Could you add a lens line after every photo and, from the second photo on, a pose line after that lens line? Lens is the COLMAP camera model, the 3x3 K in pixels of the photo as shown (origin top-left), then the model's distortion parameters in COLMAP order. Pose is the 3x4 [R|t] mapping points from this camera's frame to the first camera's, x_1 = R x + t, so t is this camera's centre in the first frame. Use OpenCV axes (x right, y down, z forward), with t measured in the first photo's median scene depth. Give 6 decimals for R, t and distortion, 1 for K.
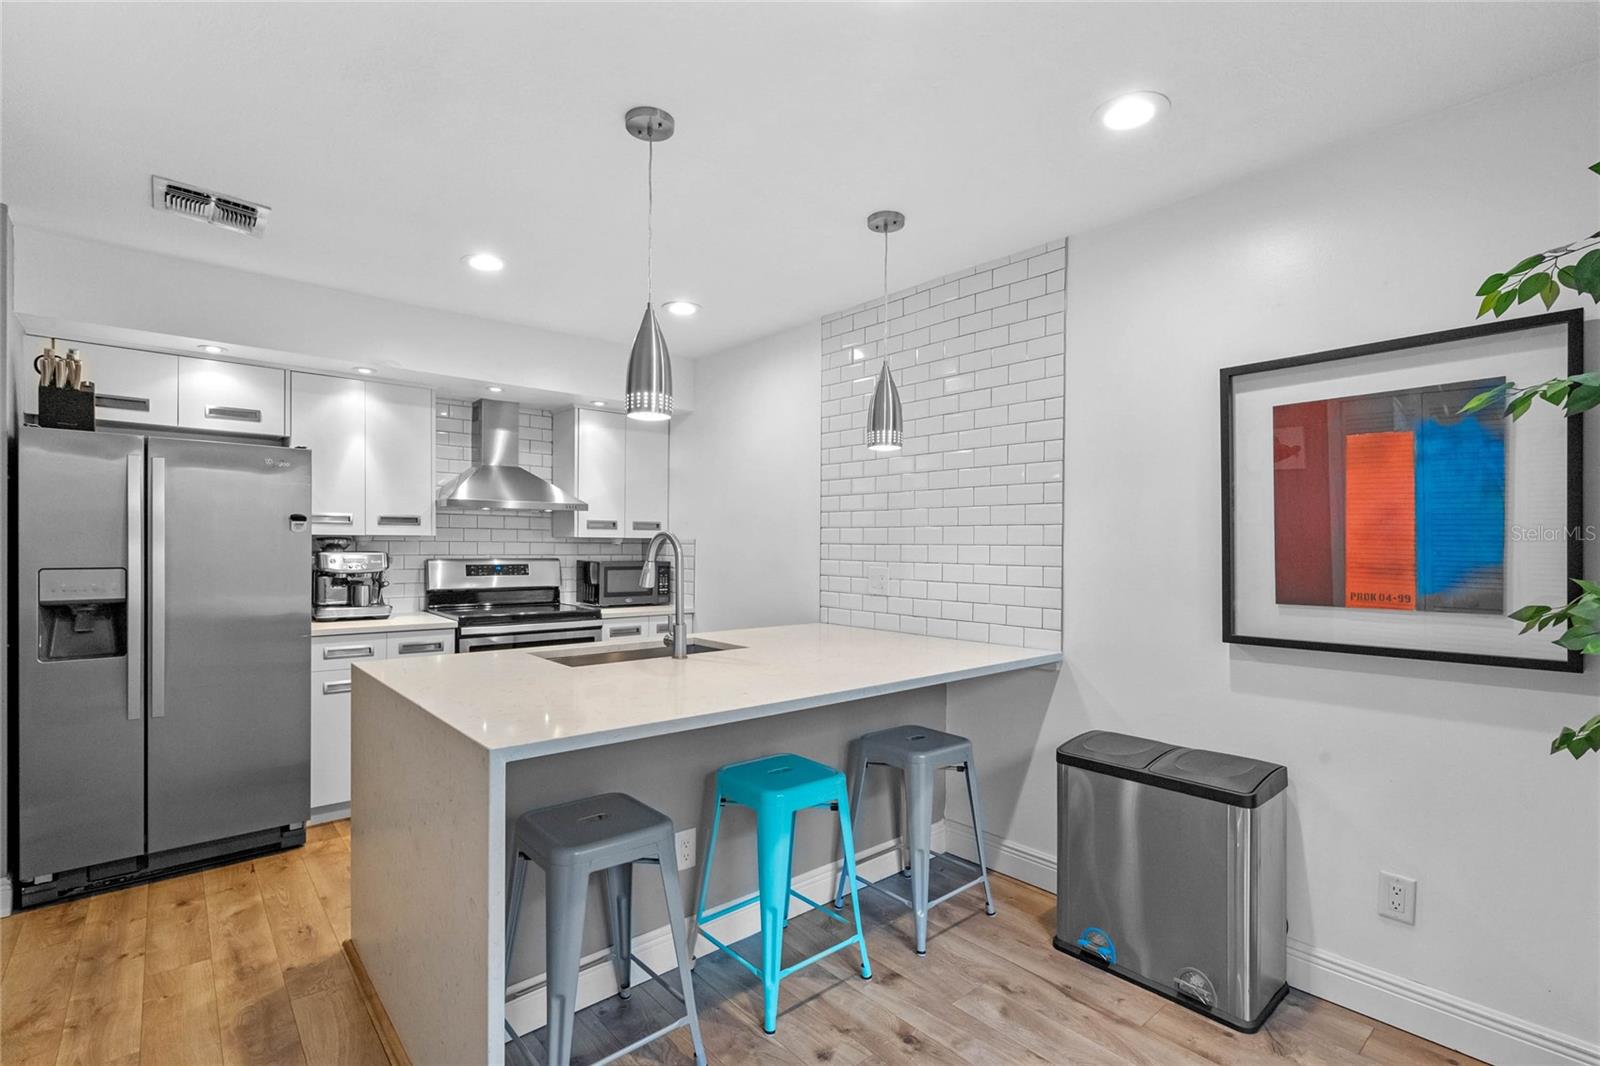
lens RADIAL K [[728.5, 0, 820.8], [0, 728.5, 537.0], [0, 0, 1]] dist [-0.002266, 0.002063]
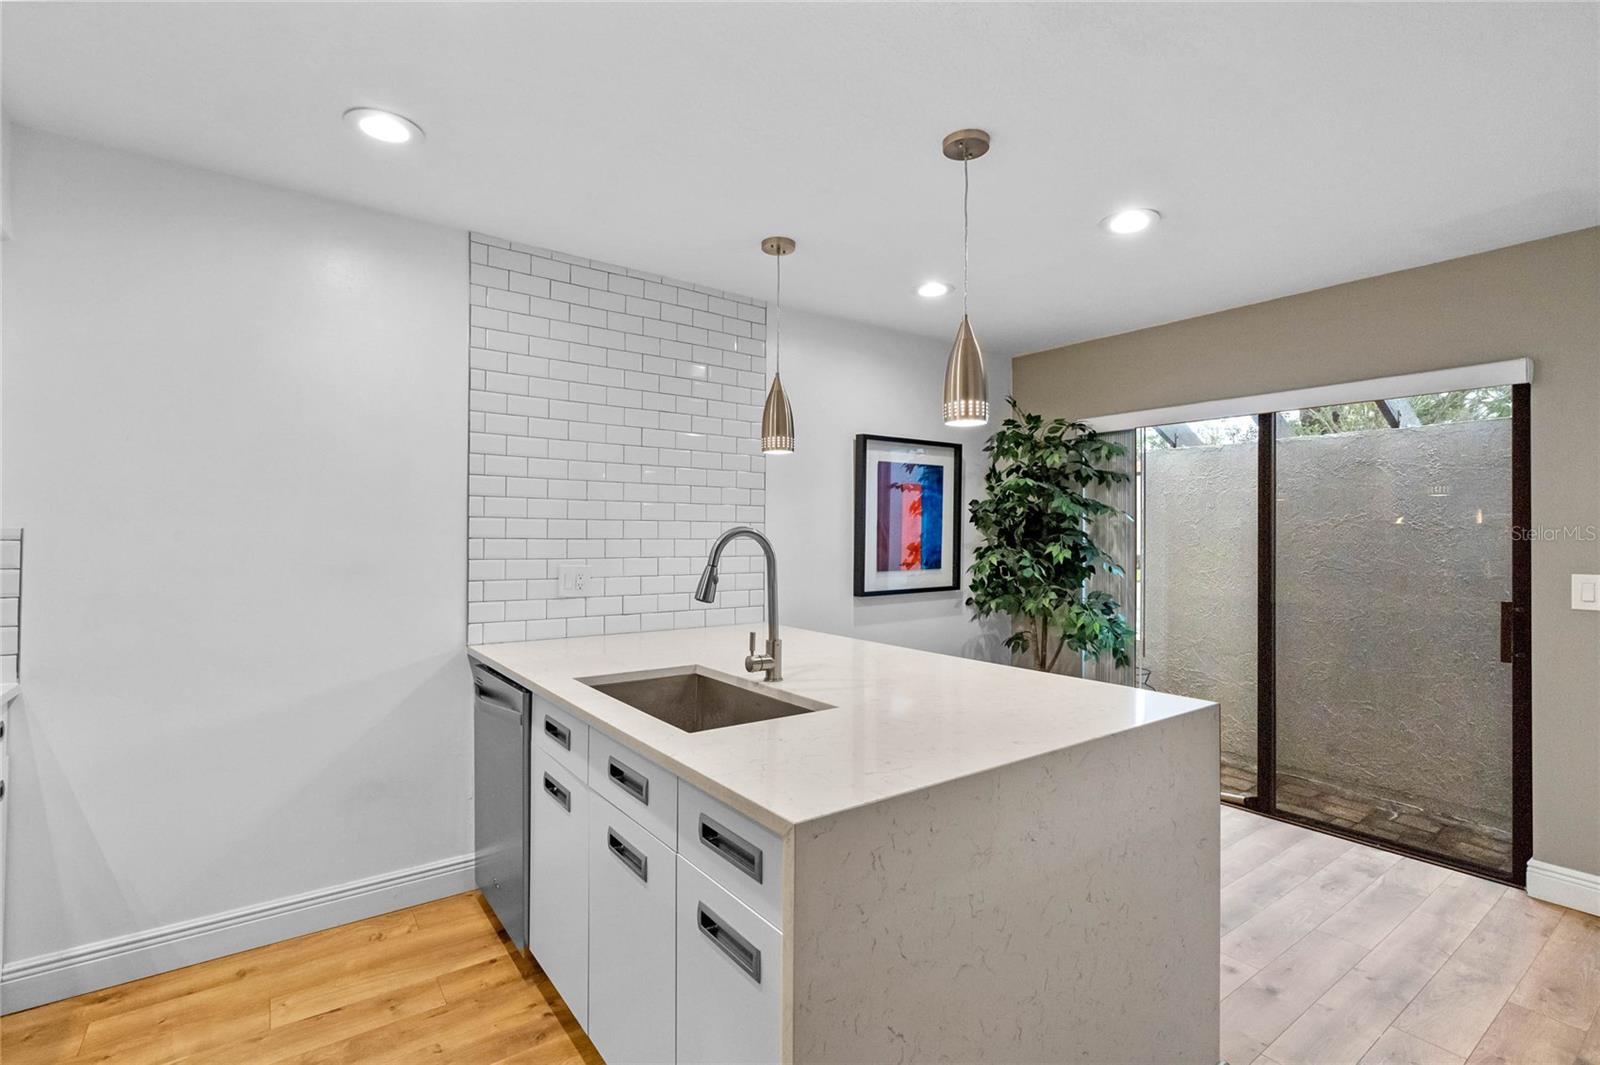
lens RADIAL K [[728.5, 0, 820.8], [0, 728.5, 536.5], [0, 0, 1]] dist [-0.002266, 0.002063]
pose [[0.091451, 0.001922, 0.995808, -1.200803], [-0.004332, 0.999989, -0.001533, 0.011326], [-0.995800, -0.004174, 0.091458, 0.996770]]
